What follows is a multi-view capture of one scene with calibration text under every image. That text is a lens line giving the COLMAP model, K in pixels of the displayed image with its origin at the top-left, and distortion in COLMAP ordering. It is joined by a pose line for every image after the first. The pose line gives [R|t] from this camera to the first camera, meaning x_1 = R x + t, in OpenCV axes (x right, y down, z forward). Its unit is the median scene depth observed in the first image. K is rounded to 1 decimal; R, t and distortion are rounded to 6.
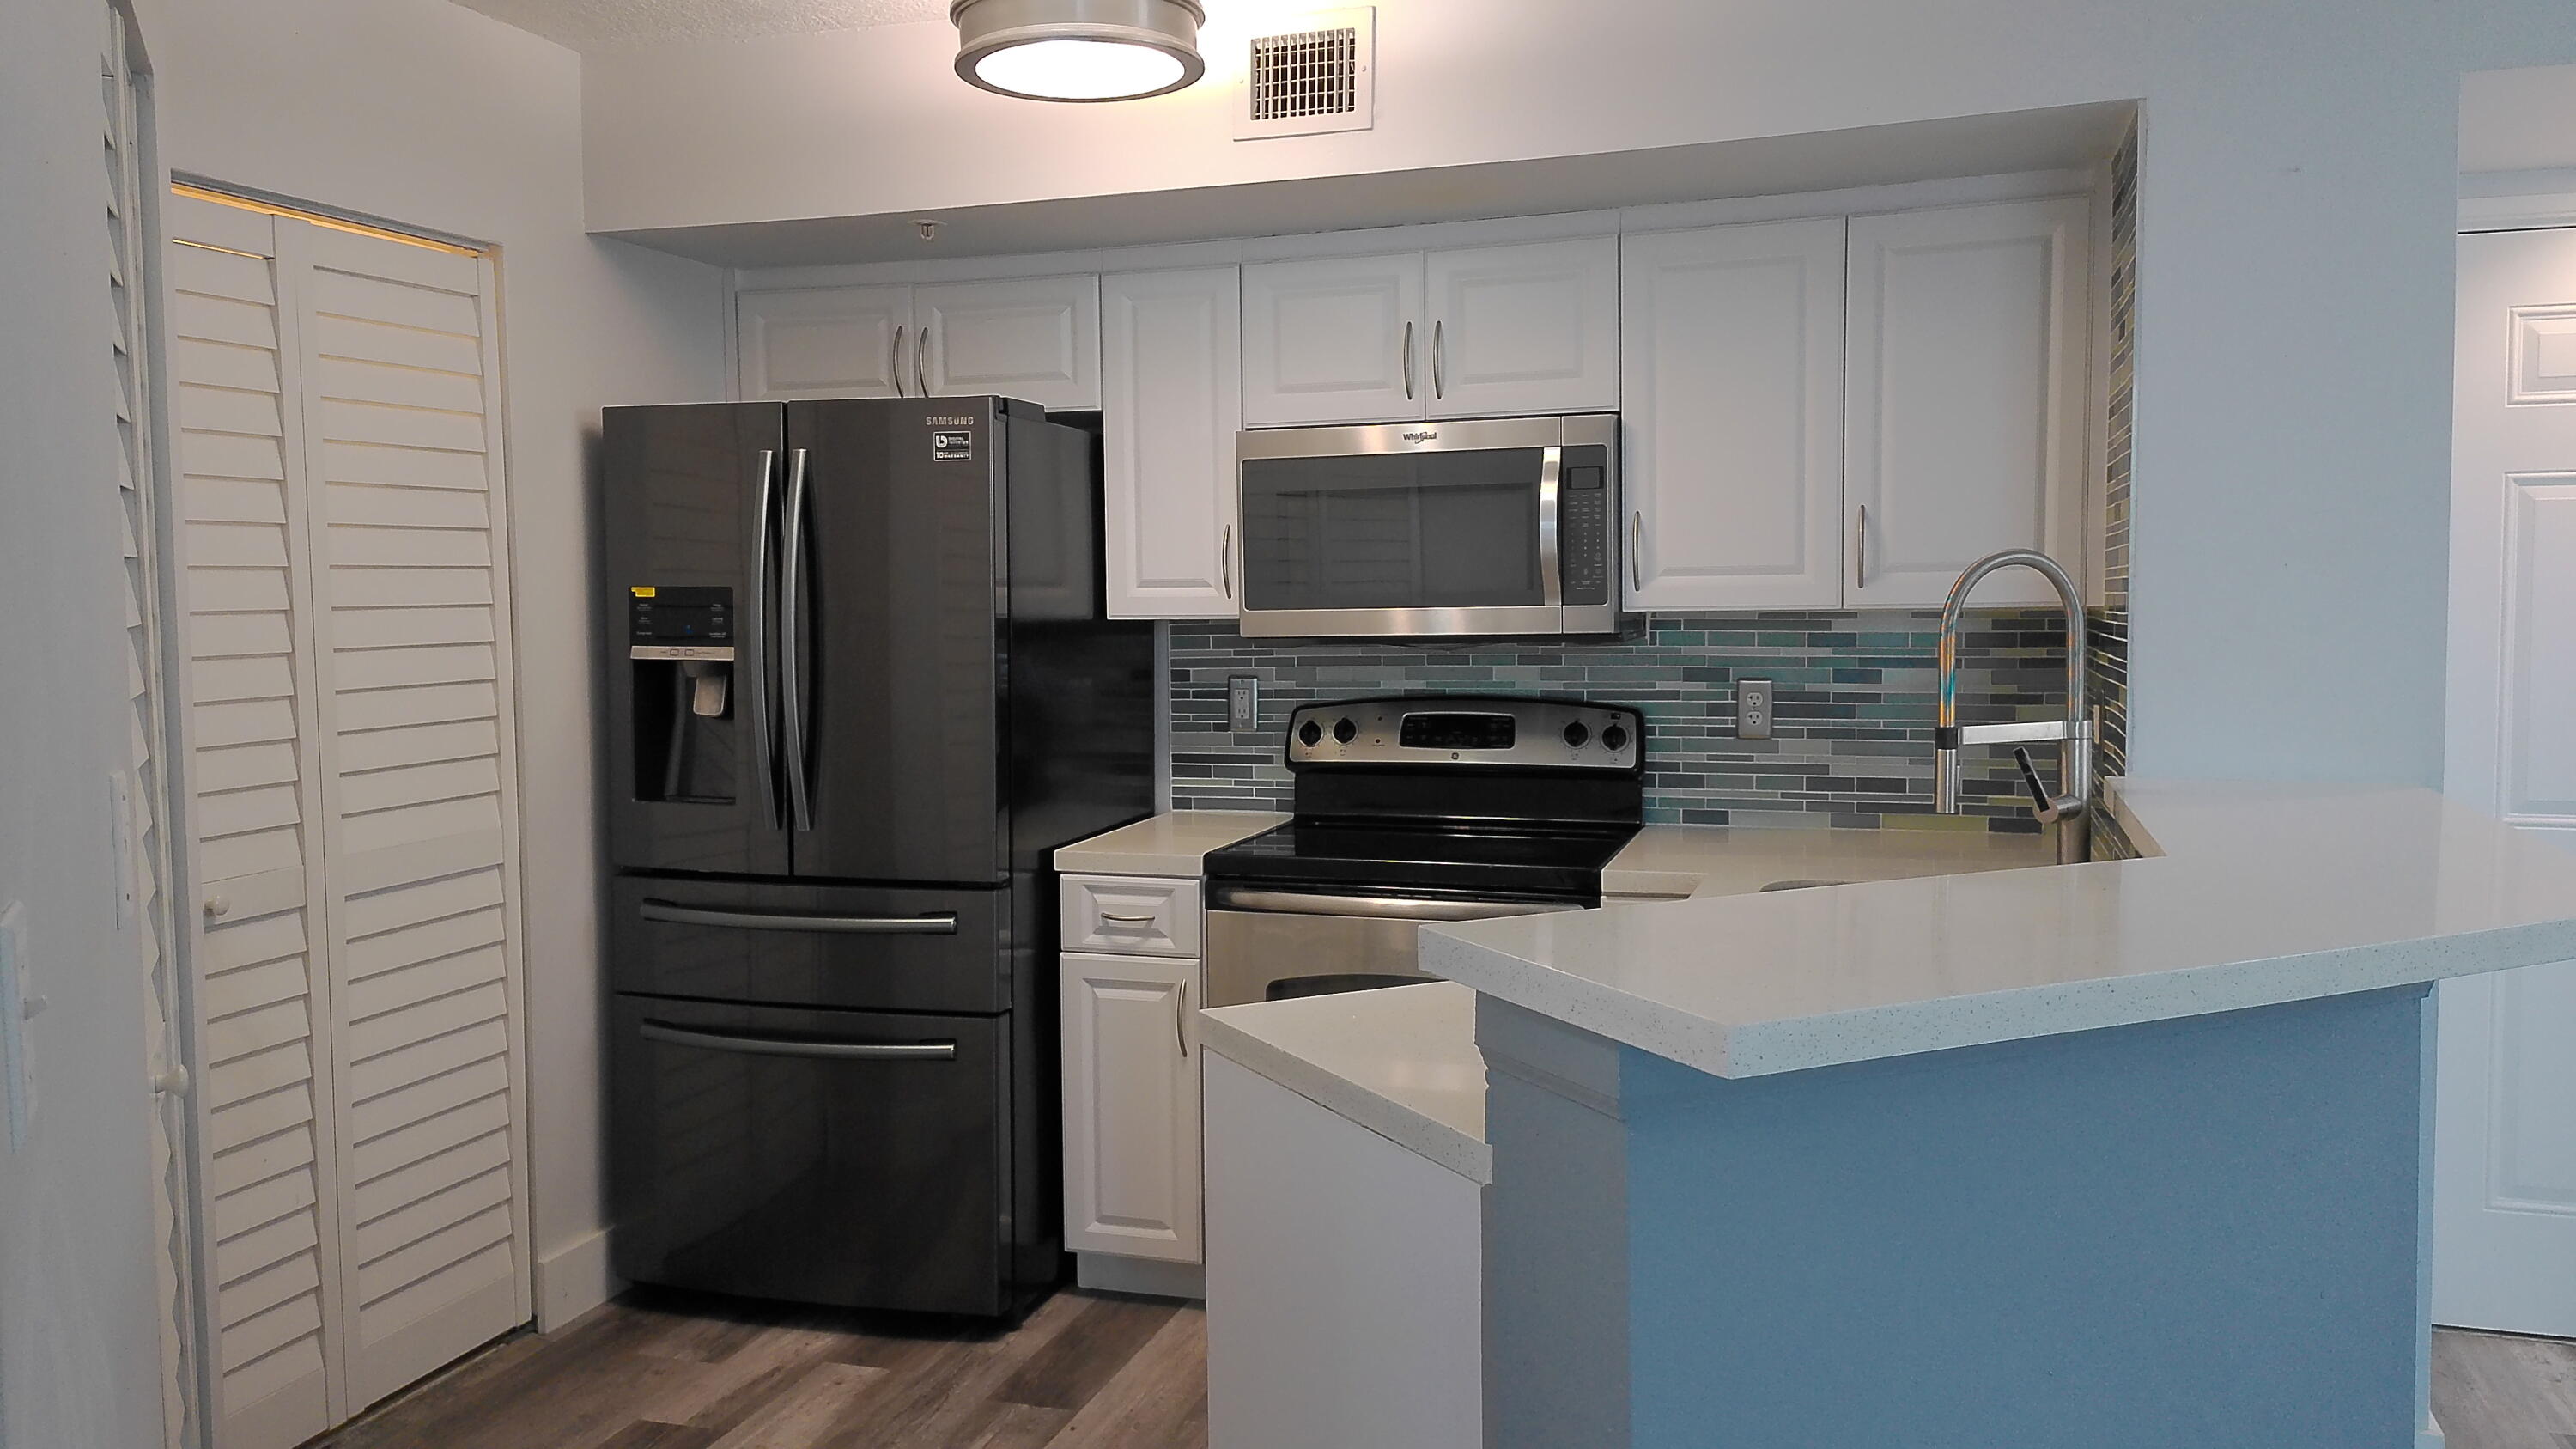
lens RADIAL K [[1998.3, 0, 1288.0], [0, 1998.3, 724.5], [0, 0, 1]] dist [0.000318, 0.000318]
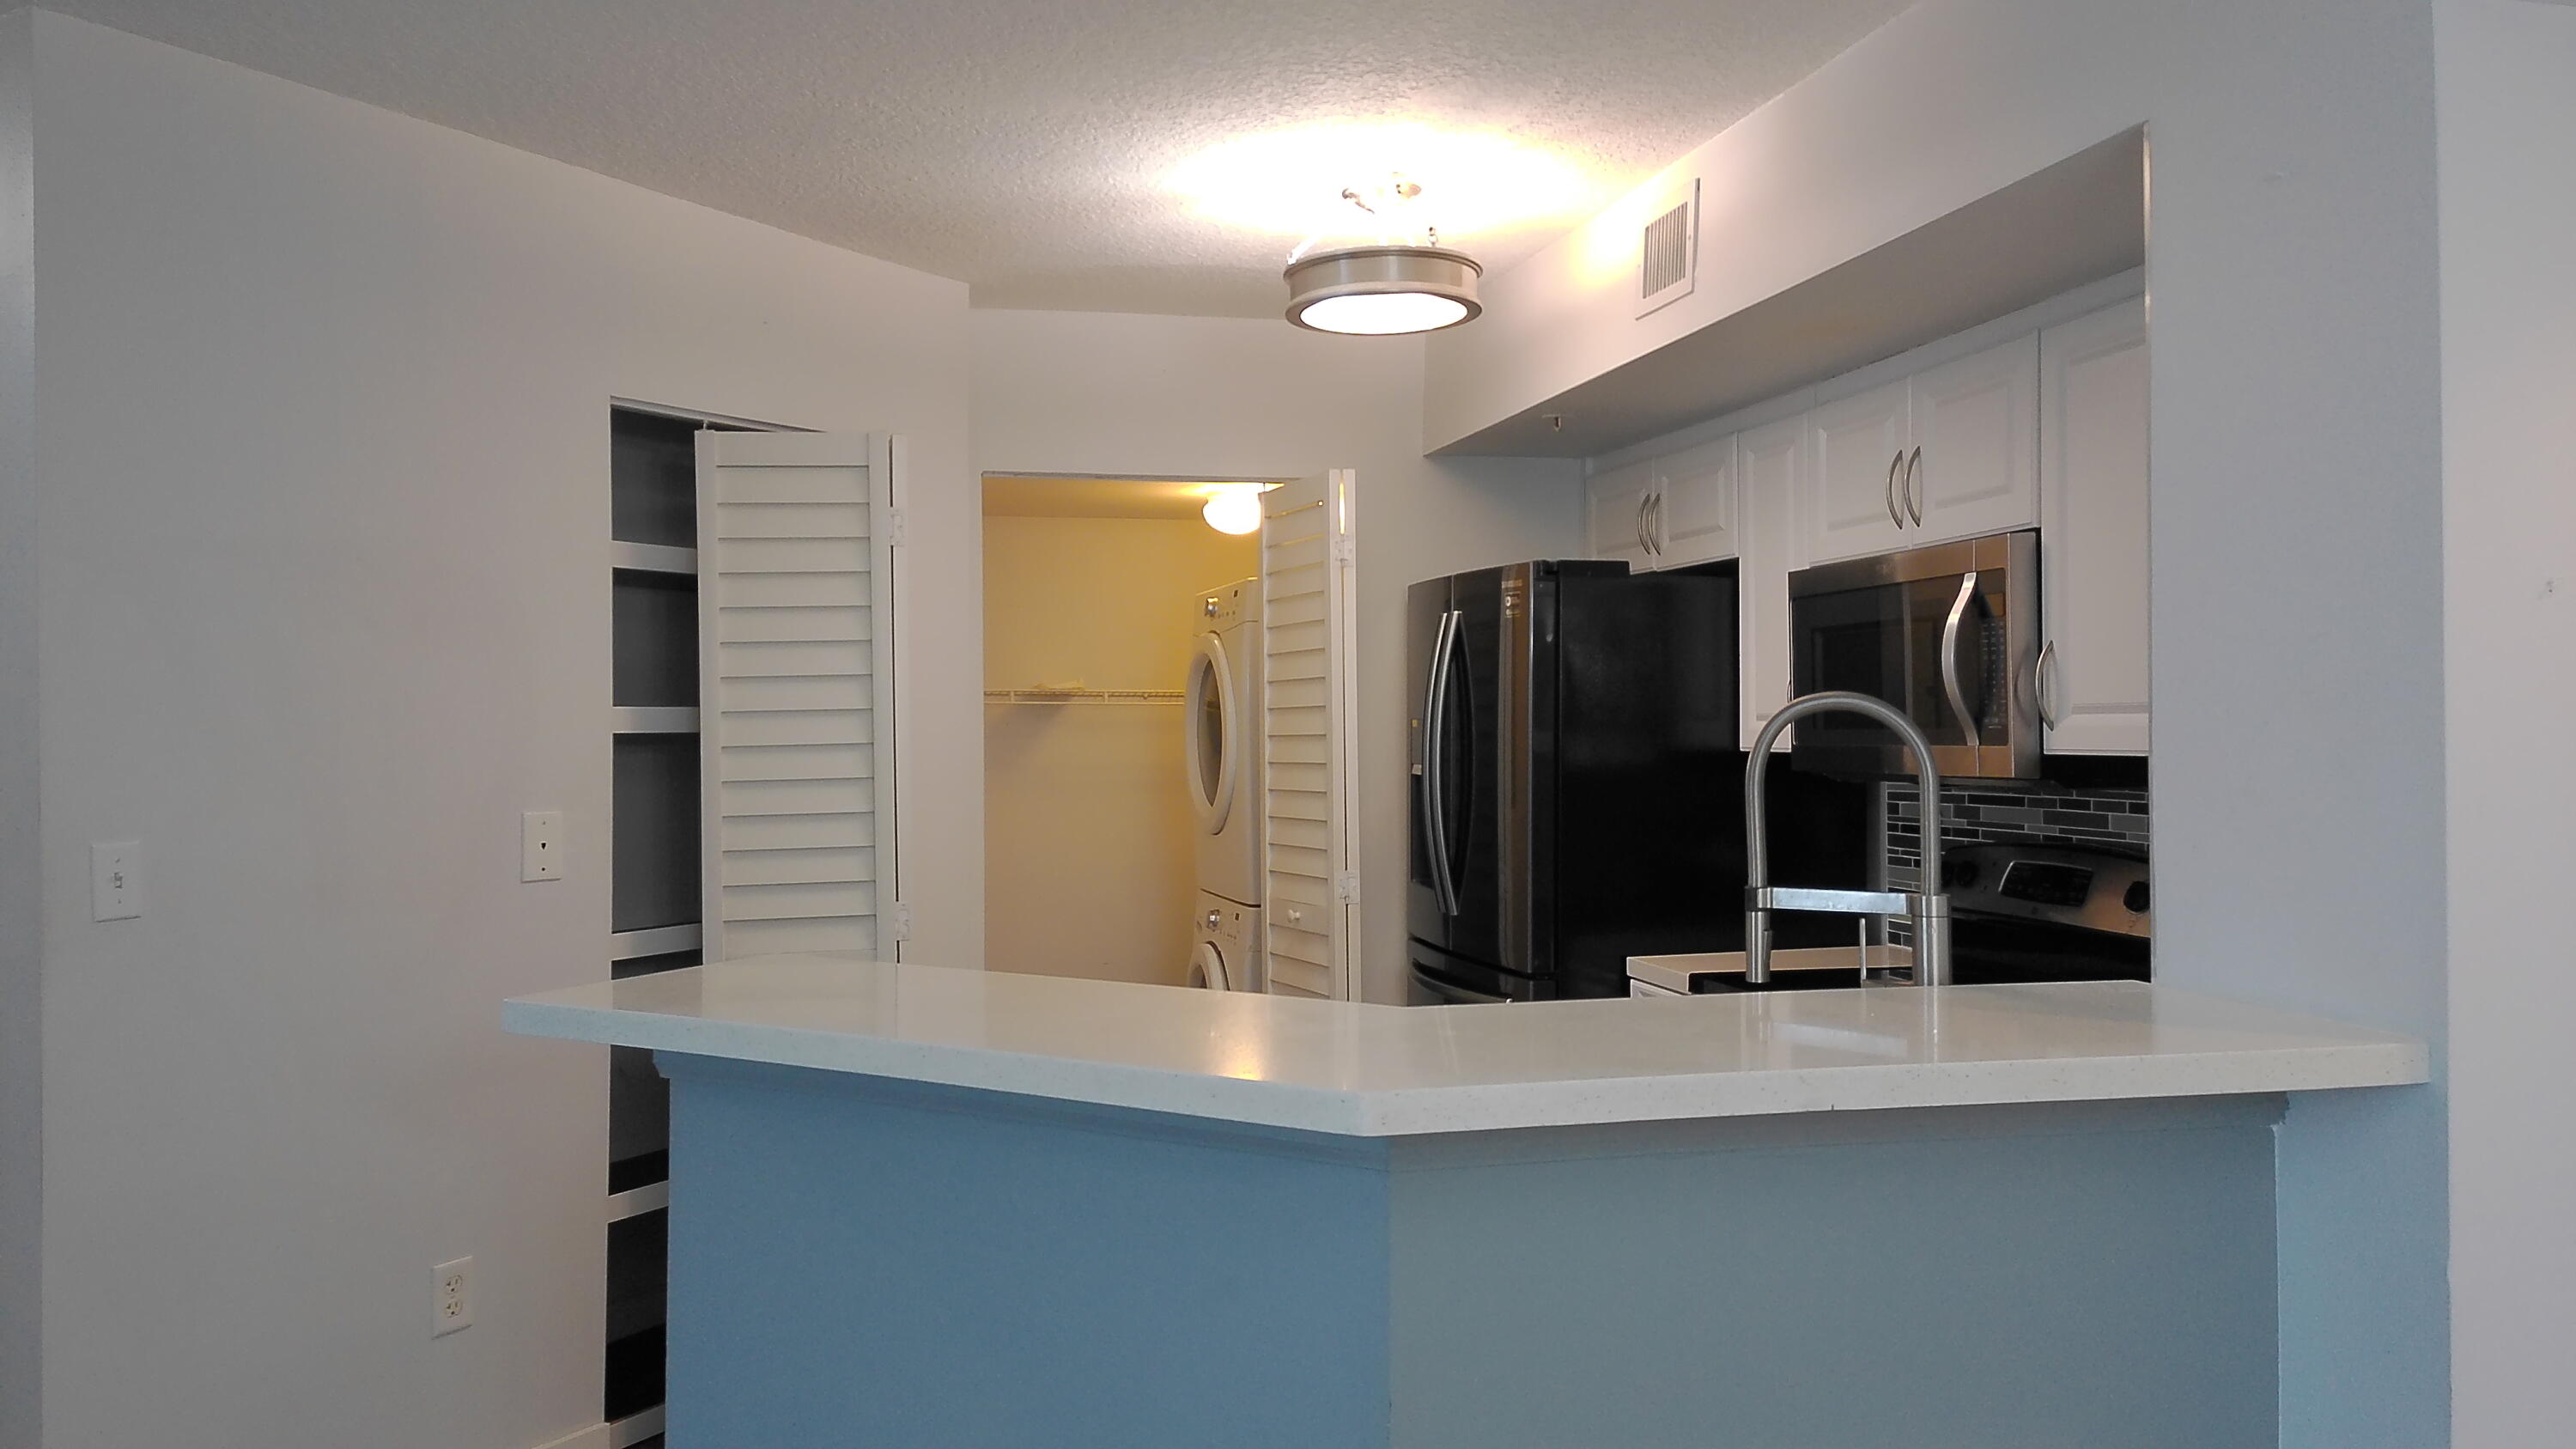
lens RADIAL K [[2021.5, 0, 1288.0], [0, 2021.5, 724.5], [0, 0, 1]] dist [-0.000034, -0.000045]
pose [[0.468833, 0.009226, -0.883238, 0.772529], [-0.058859, 0.998049, -0.020818, -0.030762], [0.881323, 0.061747, 0.468462, 0.284811]]
